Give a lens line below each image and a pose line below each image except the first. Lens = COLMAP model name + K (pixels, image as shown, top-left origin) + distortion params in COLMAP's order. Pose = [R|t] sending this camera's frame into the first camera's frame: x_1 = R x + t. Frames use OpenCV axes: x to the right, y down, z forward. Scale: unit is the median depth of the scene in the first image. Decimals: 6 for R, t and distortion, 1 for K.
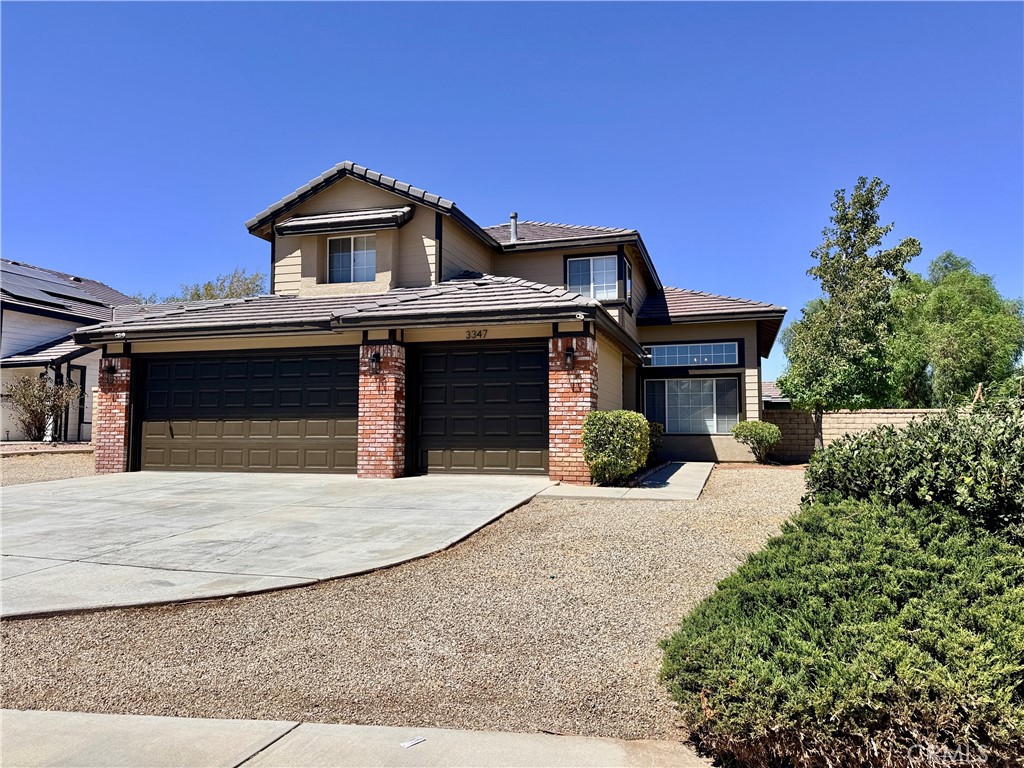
lens RADIAL K [[727.0, 0, 506.3], [0, 727.0, 382.0], [0, 0, 1]] dist [0.052068, -0.054417]
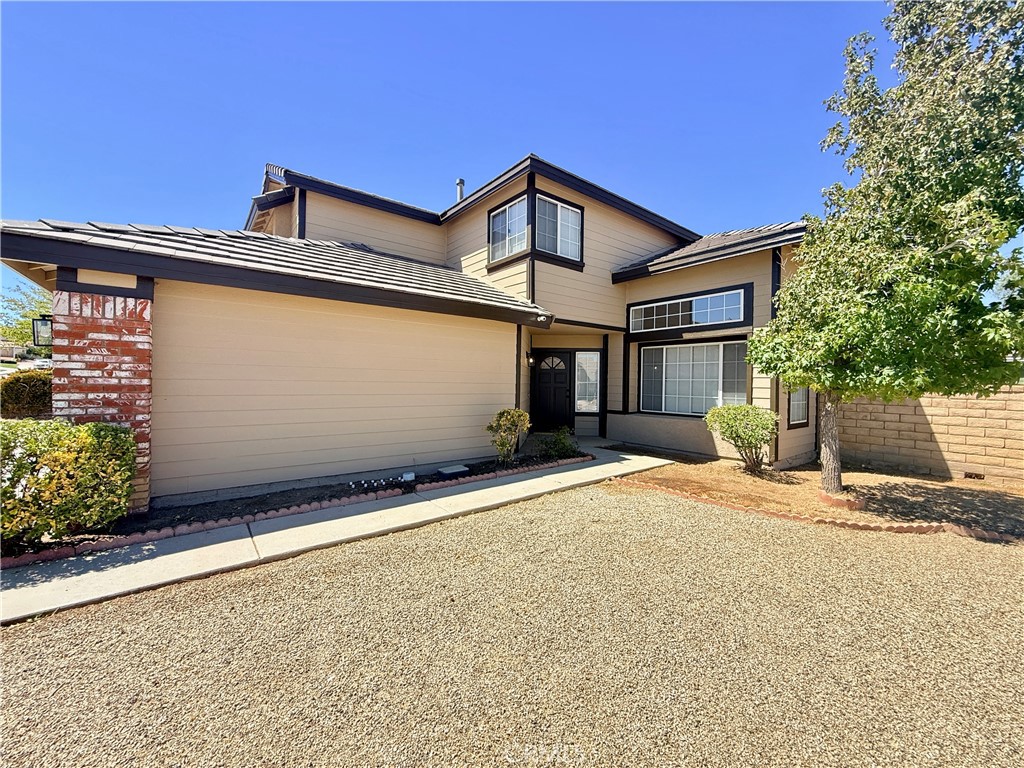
lens RADIAL K [[412.3, 0, 513.2], [0, 412.3, 380.7], [0, 0, 1]] dist [-0.000918, 0.002004]
pose [[0.824177, 0.006523, -0.566294, 0.455713], [0.033352, 0.997639, 0.060033, 0.002406], [0.565349, -0.068365, 0.822014, 0.696579]]
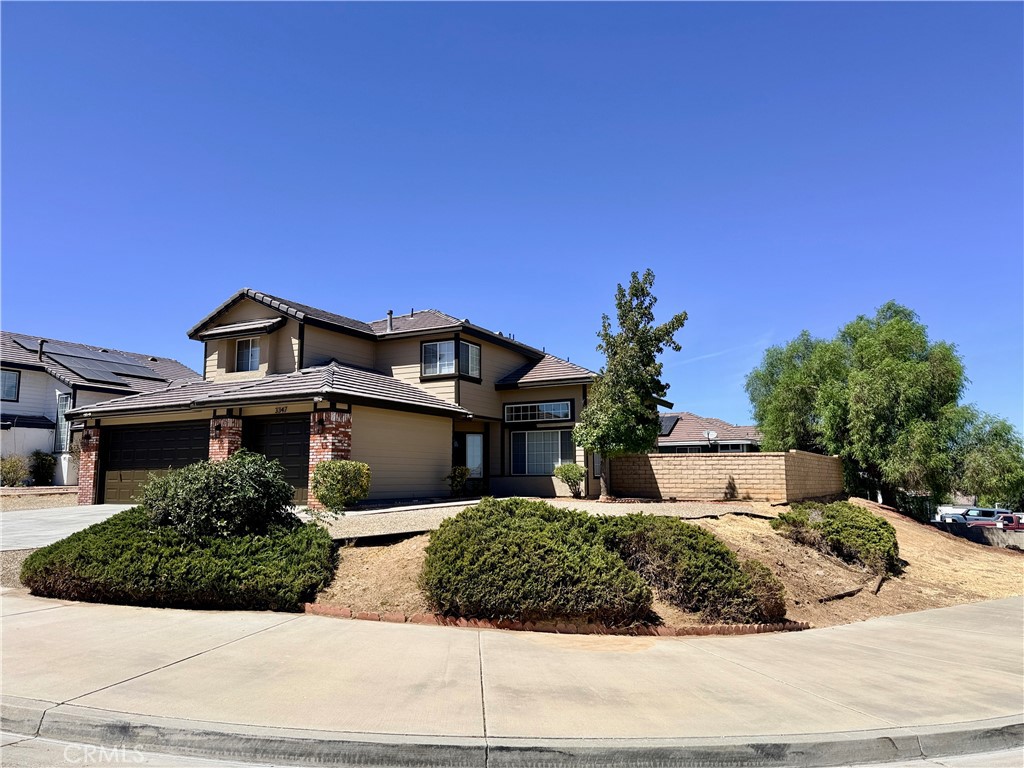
lens RADIAL K [[727.0, 0, 512.3], [0, 727.0, 382.8], [0, 0, 1]] dist [0.052068, -0.054417]
pose [[0.982893, -0.032394, -0.181304, 0.567521], [0.021880, 0.997977, -0.059690, -0.017281], [0.182871, 0.054702, 0.981614, -0.315654]]
